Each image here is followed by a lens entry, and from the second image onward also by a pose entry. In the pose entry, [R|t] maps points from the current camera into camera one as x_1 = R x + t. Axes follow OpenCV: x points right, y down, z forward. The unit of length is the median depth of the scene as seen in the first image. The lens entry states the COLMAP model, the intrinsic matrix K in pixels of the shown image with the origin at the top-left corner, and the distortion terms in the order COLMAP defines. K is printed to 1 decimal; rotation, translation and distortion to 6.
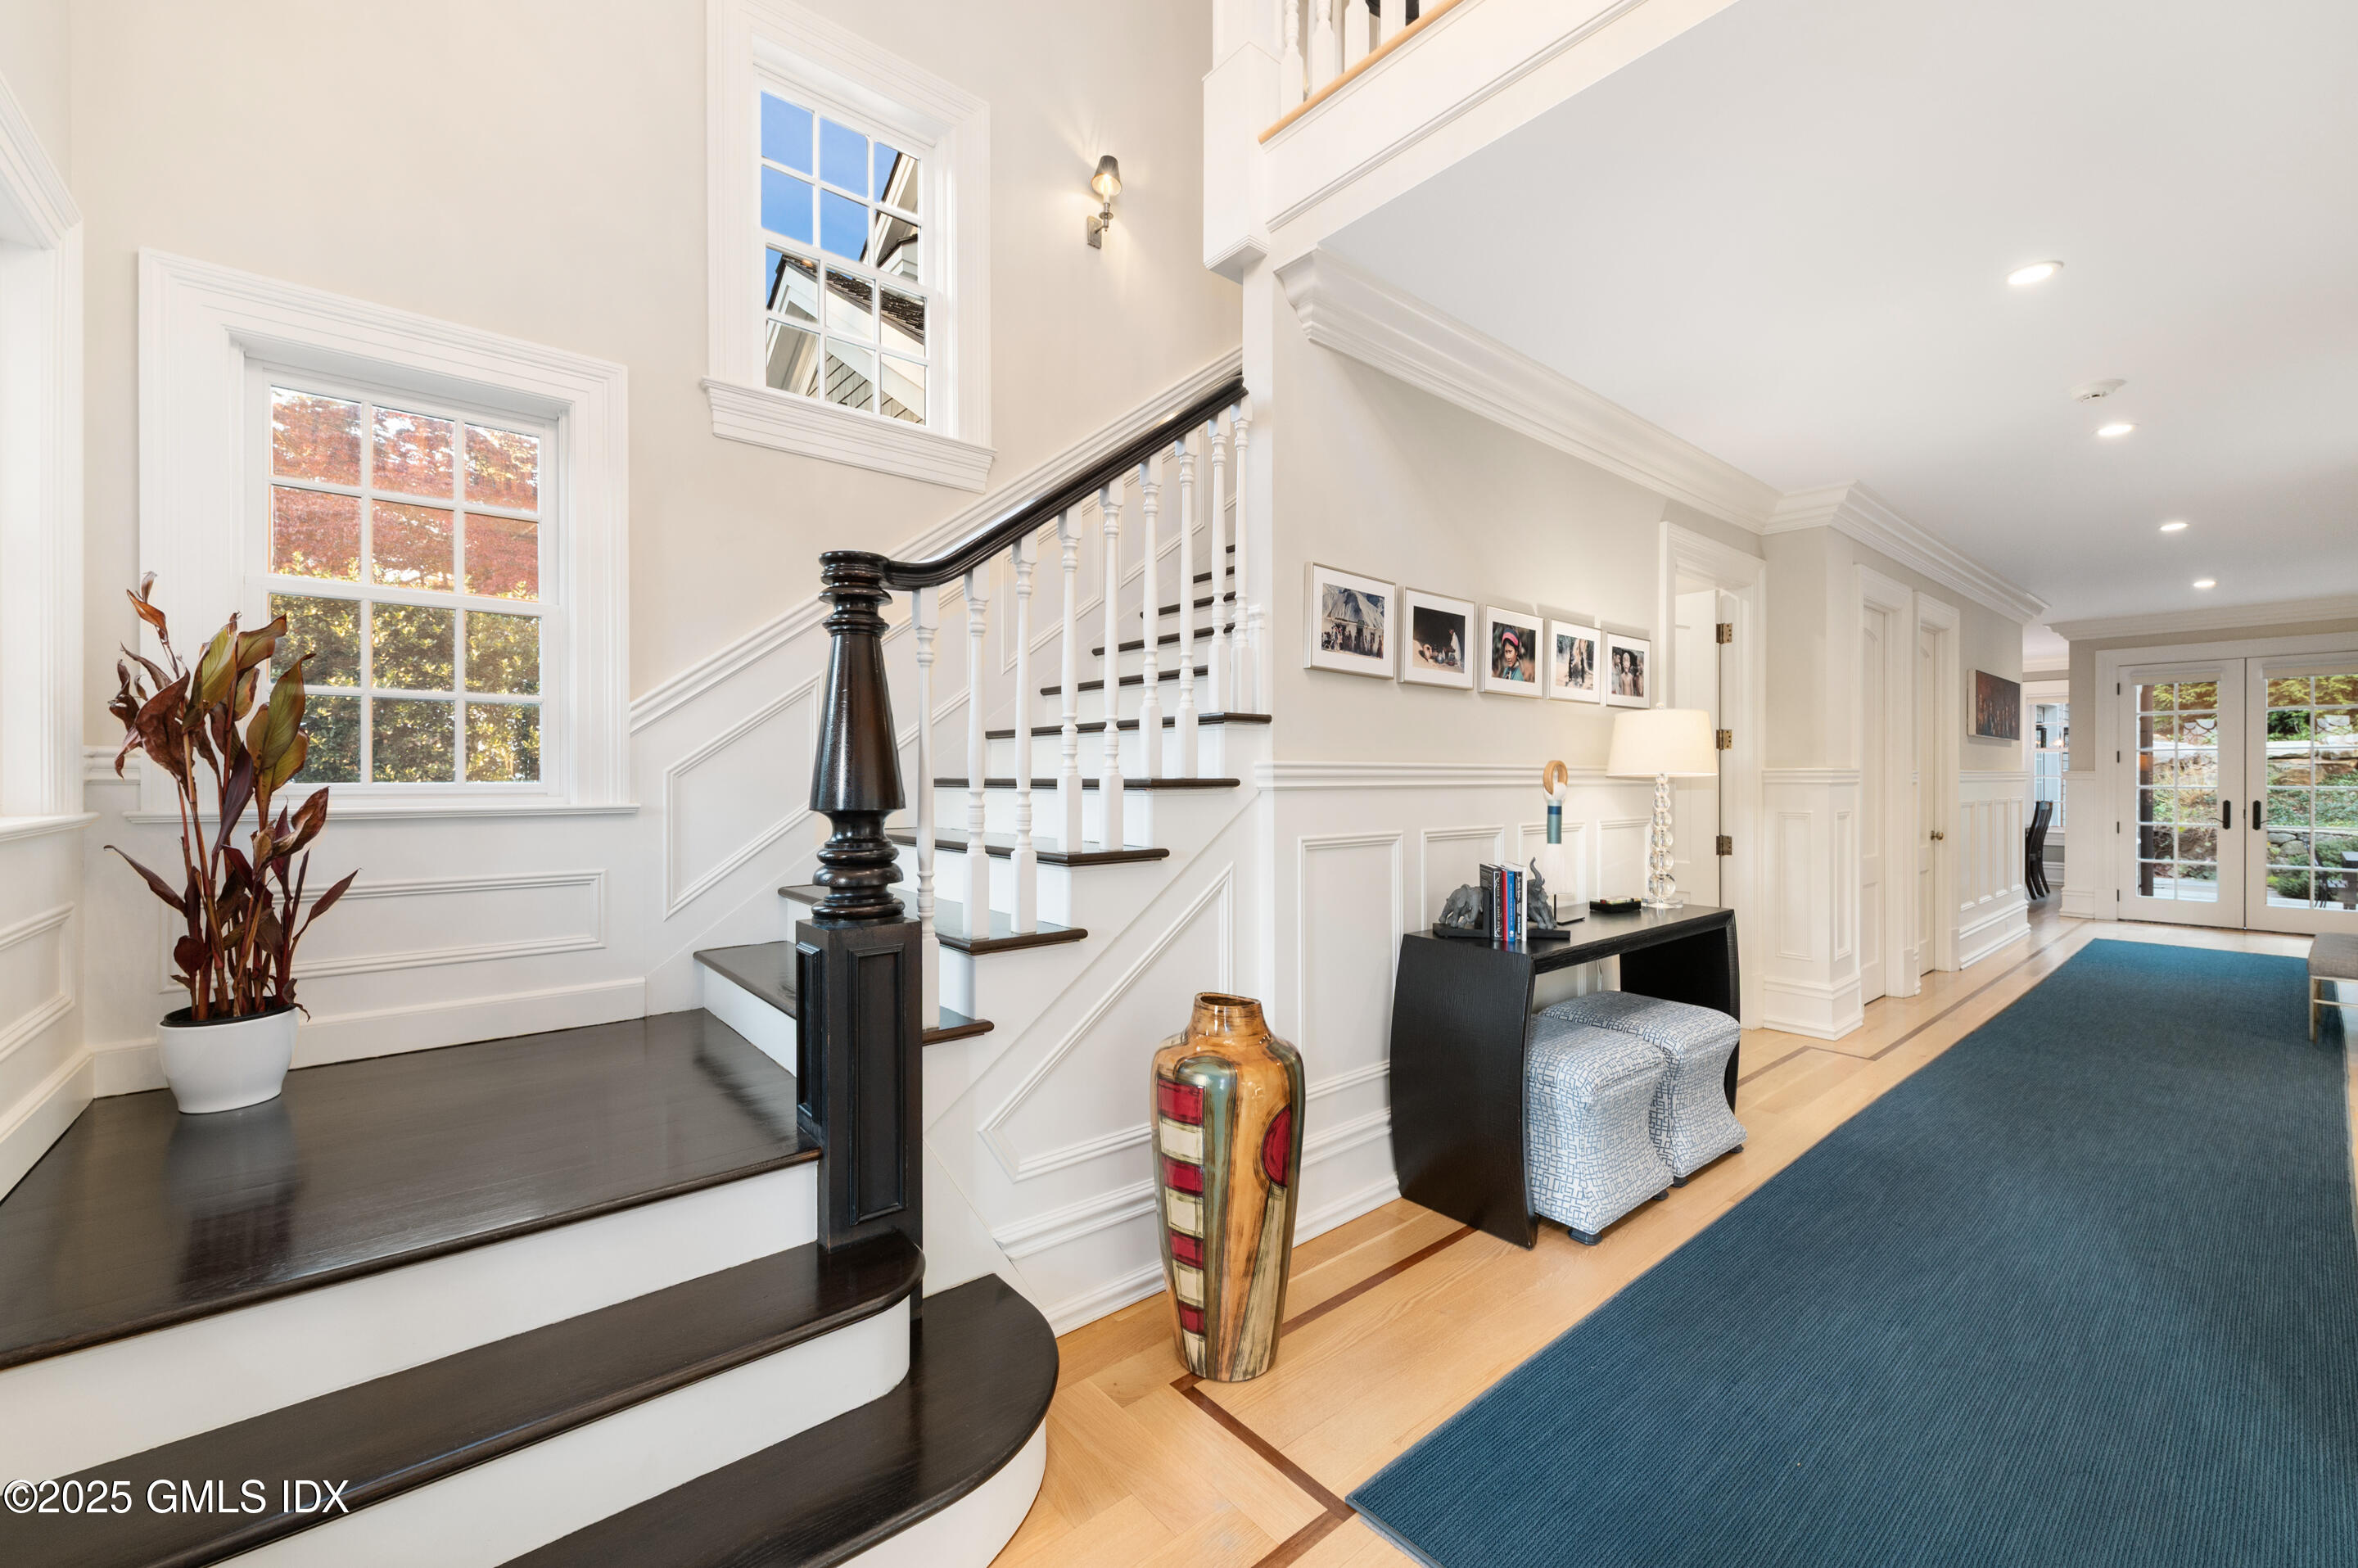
lens RADIAL K [[940.8, 0, 1177.0], [0, 940.8, 780.3], [0, 0, 1]] dist [-0.000269, -0.000531]
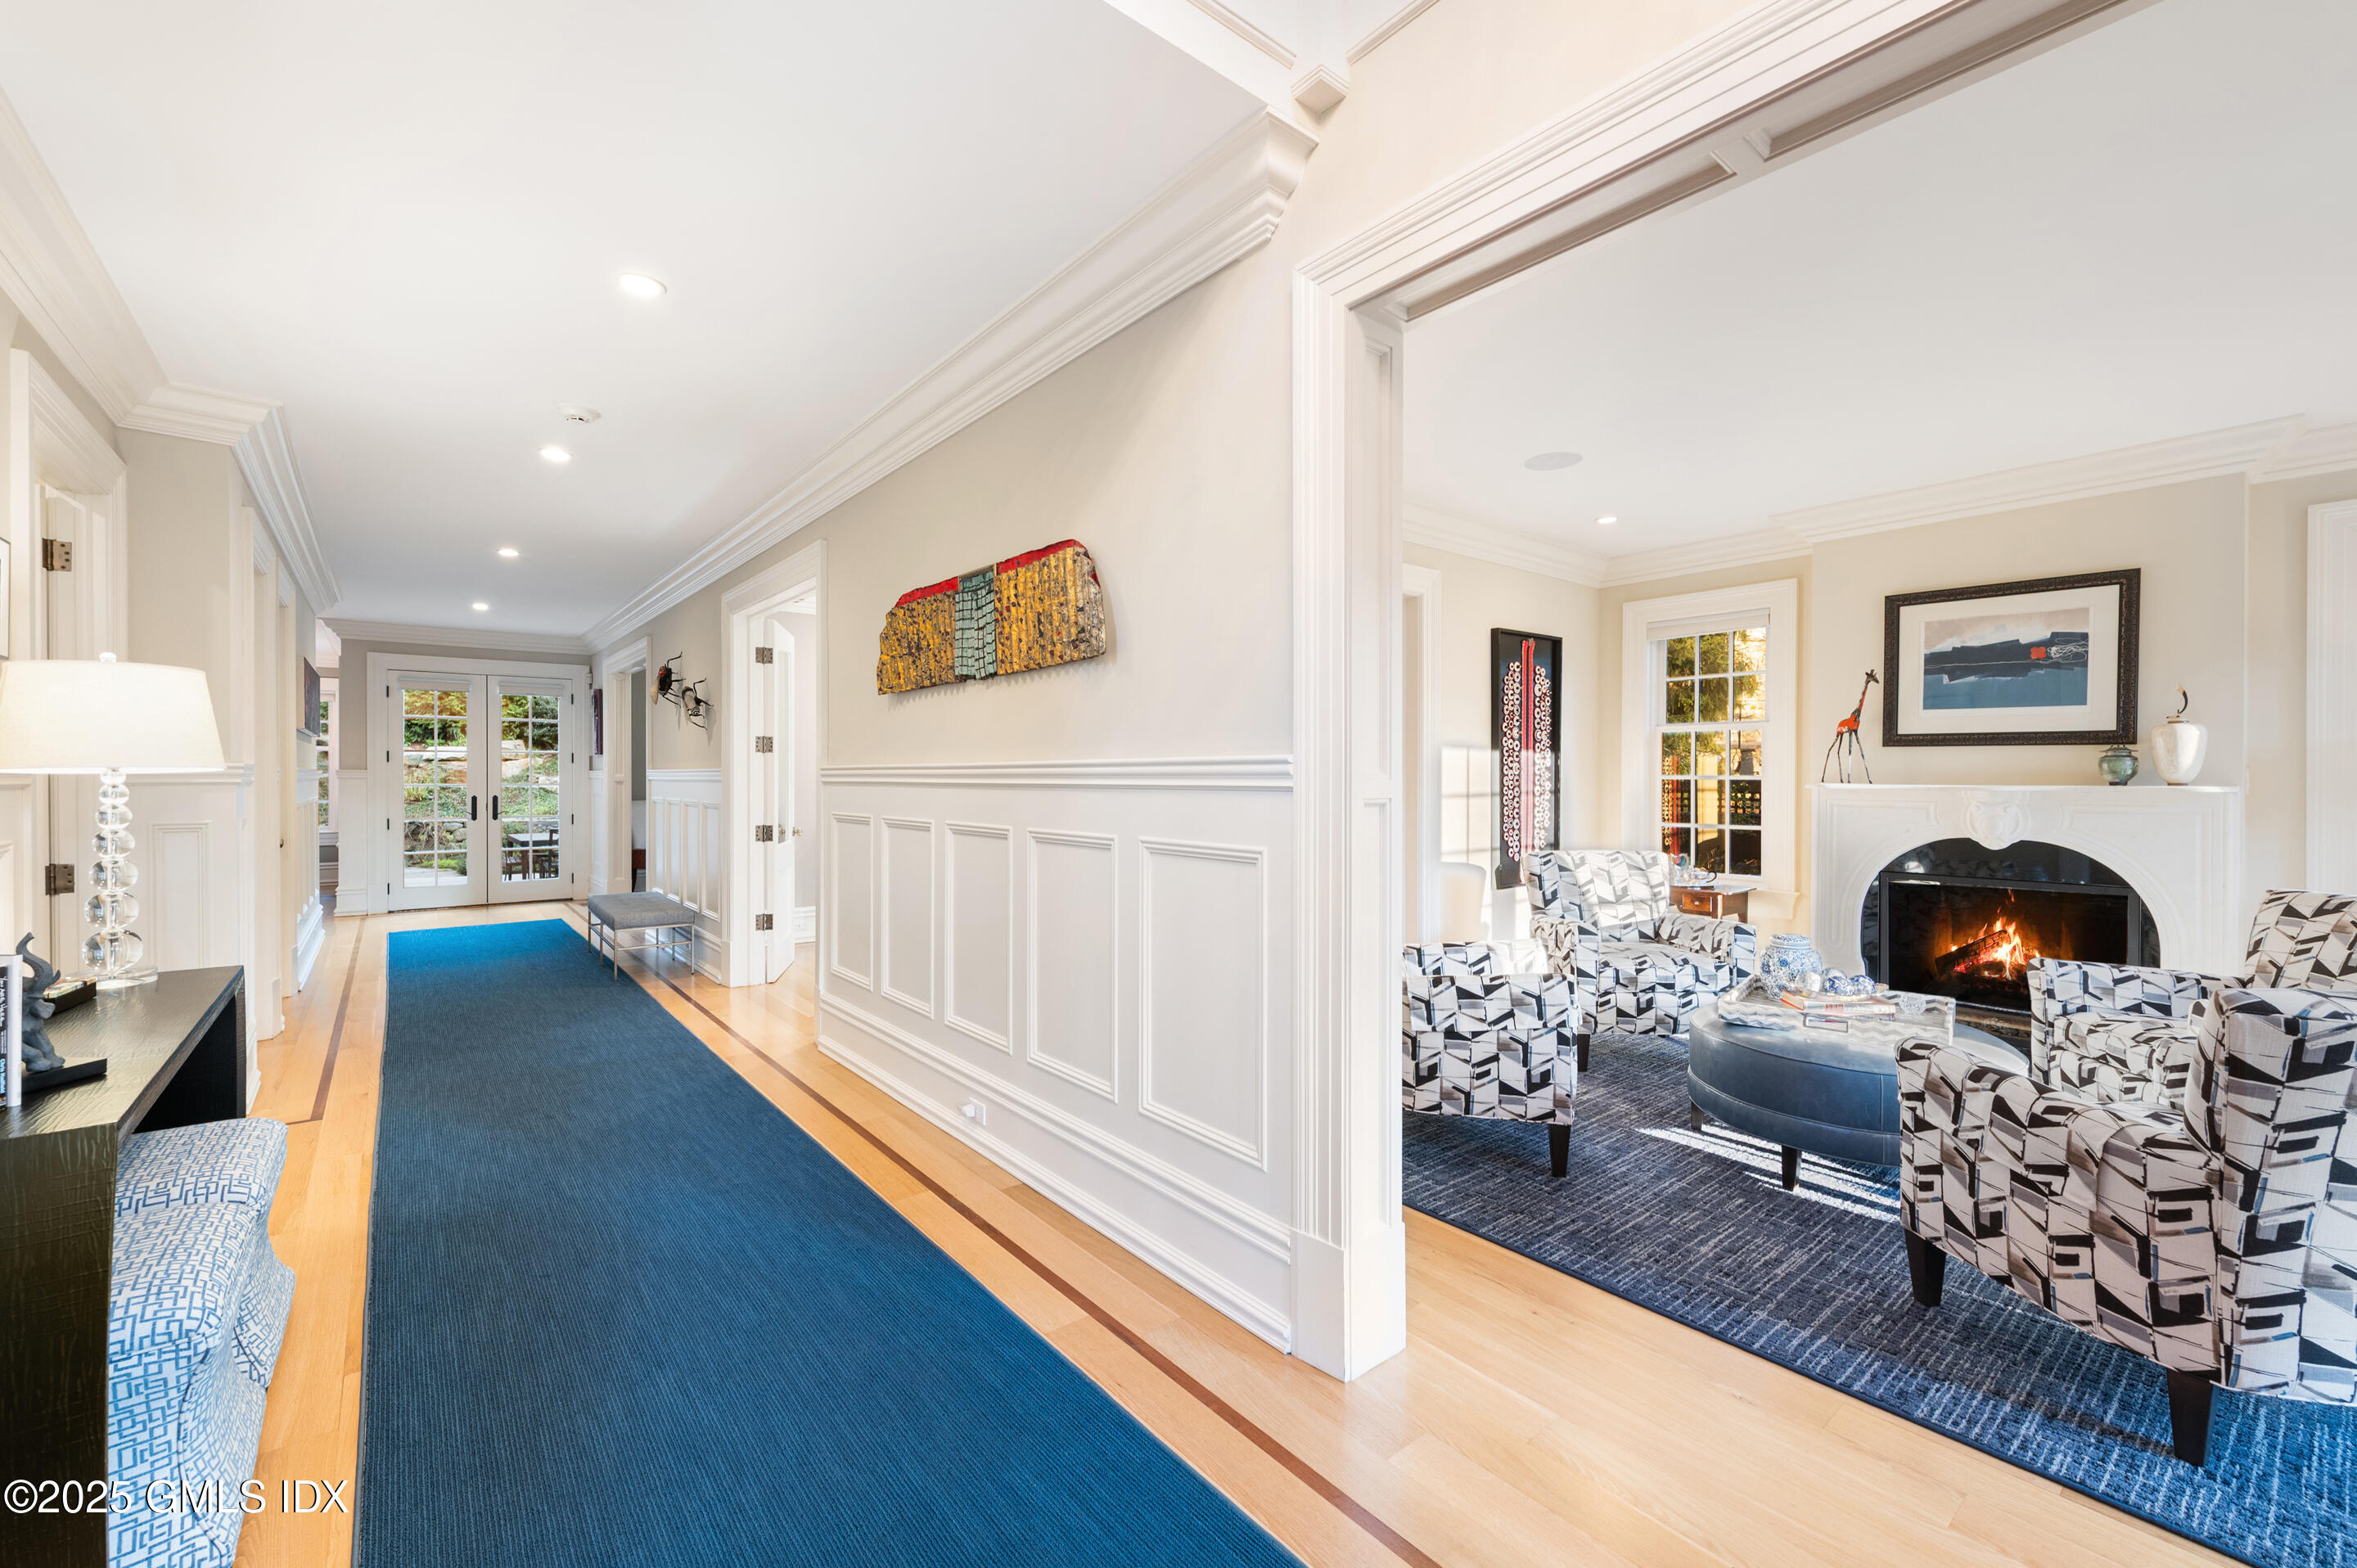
lens RADIAL K [[940.4, 0, 1173.8], [0, 940.4, 782.1], [0, 0, 1]] dist [-0.000269, -0.000531]
pose [[0.015218, -0.006716, 0.999862, -0.060707], [0.004254, 0.999969, 0.006652, 0.000485], [-0.999875, 0.004153, 0.015246, 0.212828]]
